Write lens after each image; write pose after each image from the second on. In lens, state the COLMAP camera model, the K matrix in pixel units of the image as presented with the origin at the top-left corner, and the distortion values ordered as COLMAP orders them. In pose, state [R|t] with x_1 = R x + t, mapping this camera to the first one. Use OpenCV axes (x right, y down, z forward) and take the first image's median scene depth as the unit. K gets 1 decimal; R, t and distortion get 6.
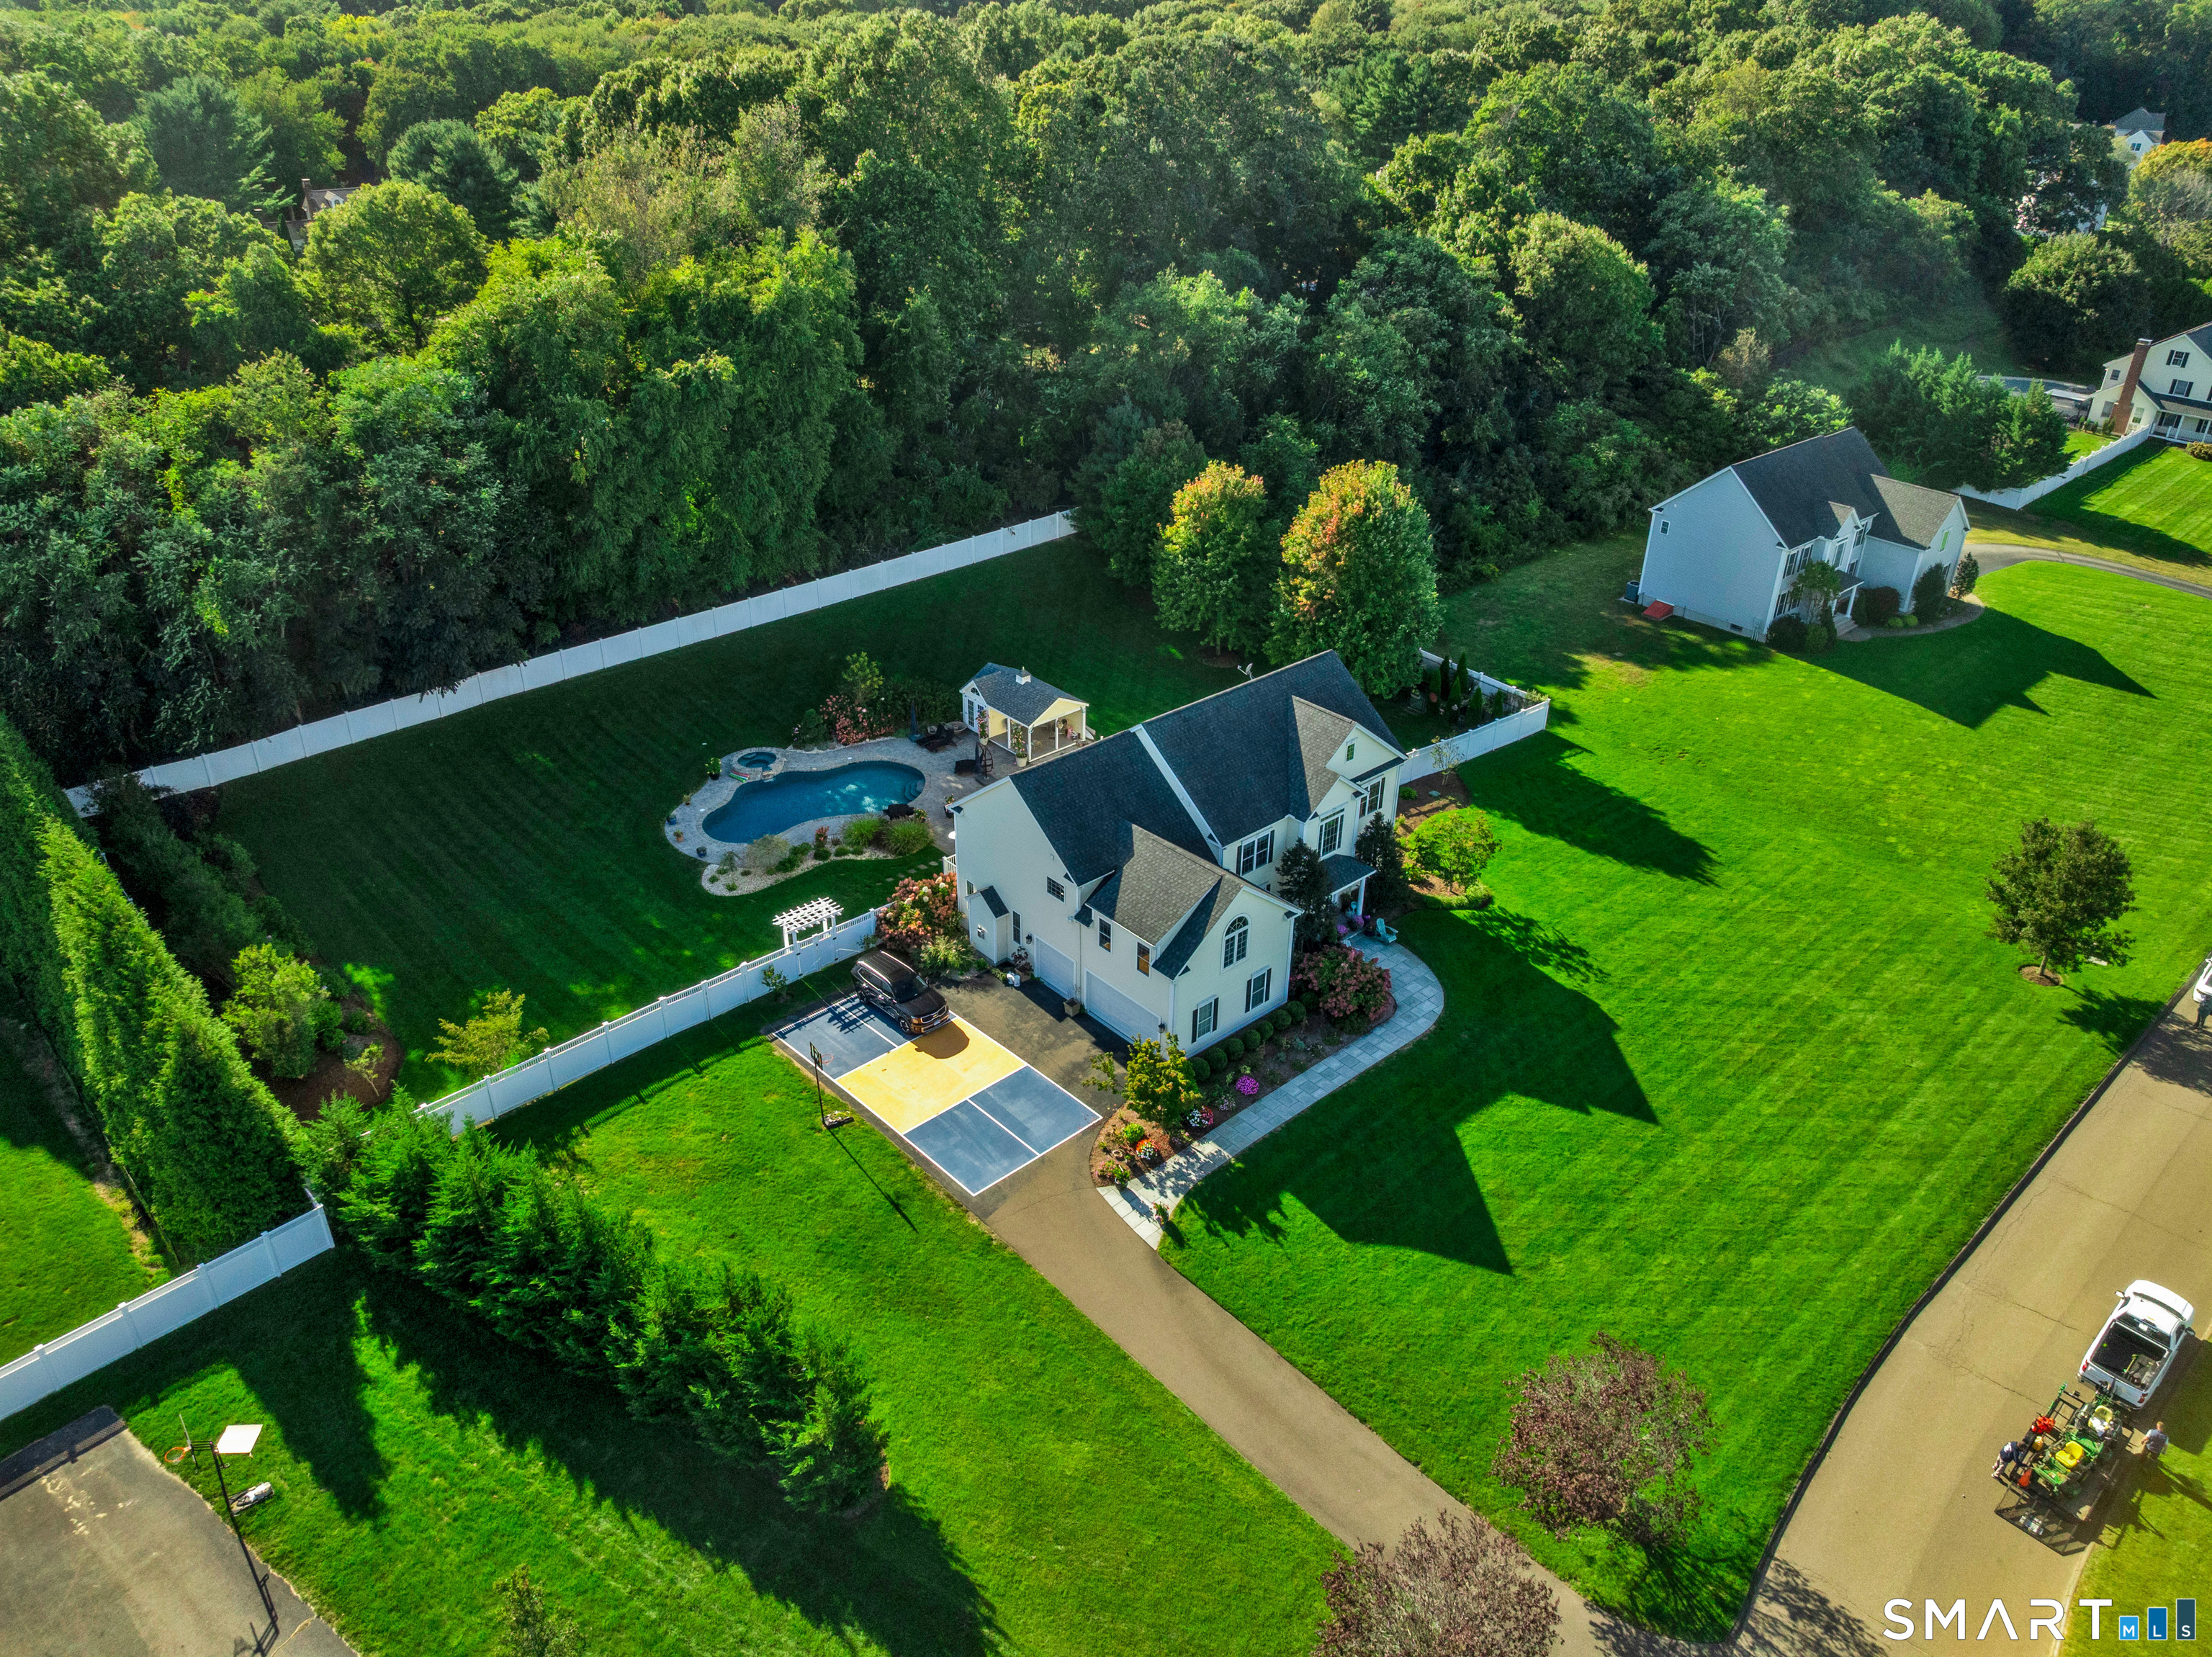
lens RADIAL K [[1561.7, 0, 1106.0], [0, 1561.7, 828.5], [0, 0, 1]] dist [-0.032610, -0.007665]
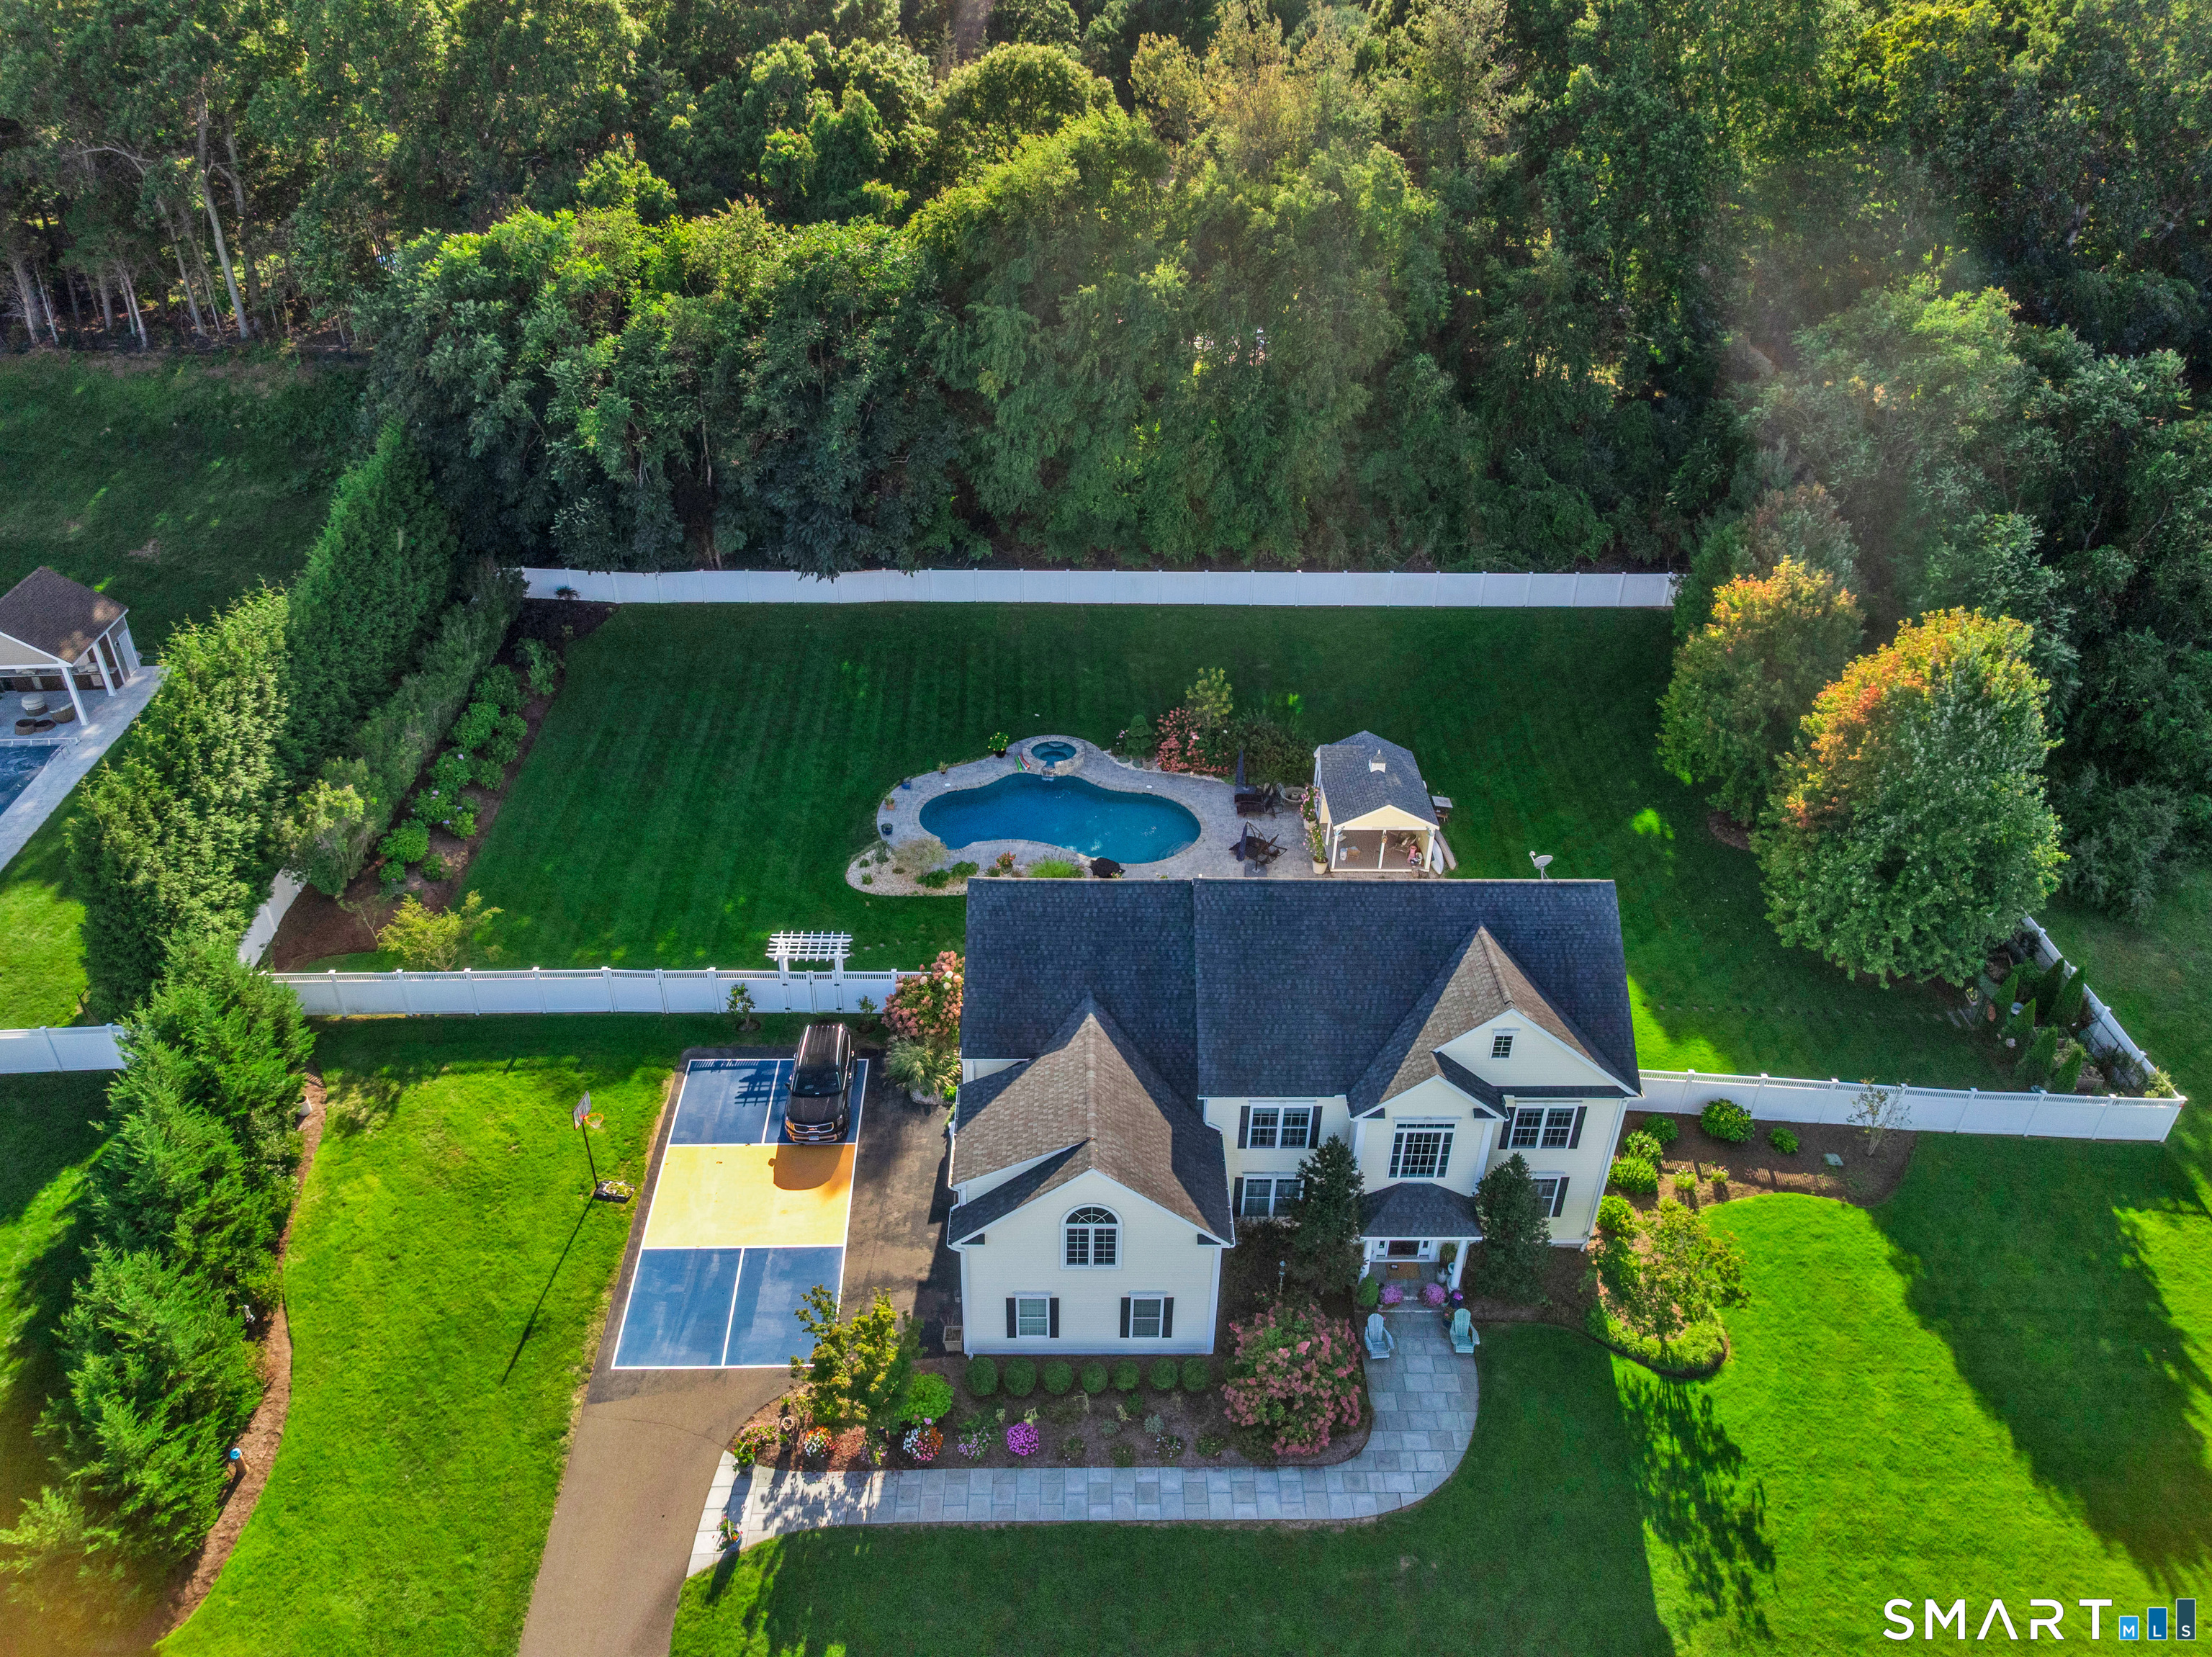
lens RADIAL K [[1561.7, 0, 1106.0], [0, 1561.7, 828.5], [0, 0, 1]] dist [-0.032610, -0.007665]
pose [[0.751108, 0.349405, -0.560137, 0.311229], [-0.330096, 0.933553, 0.139698, -0.143979], [0.571728, 0.079971, 0.816536, 0.353995]]
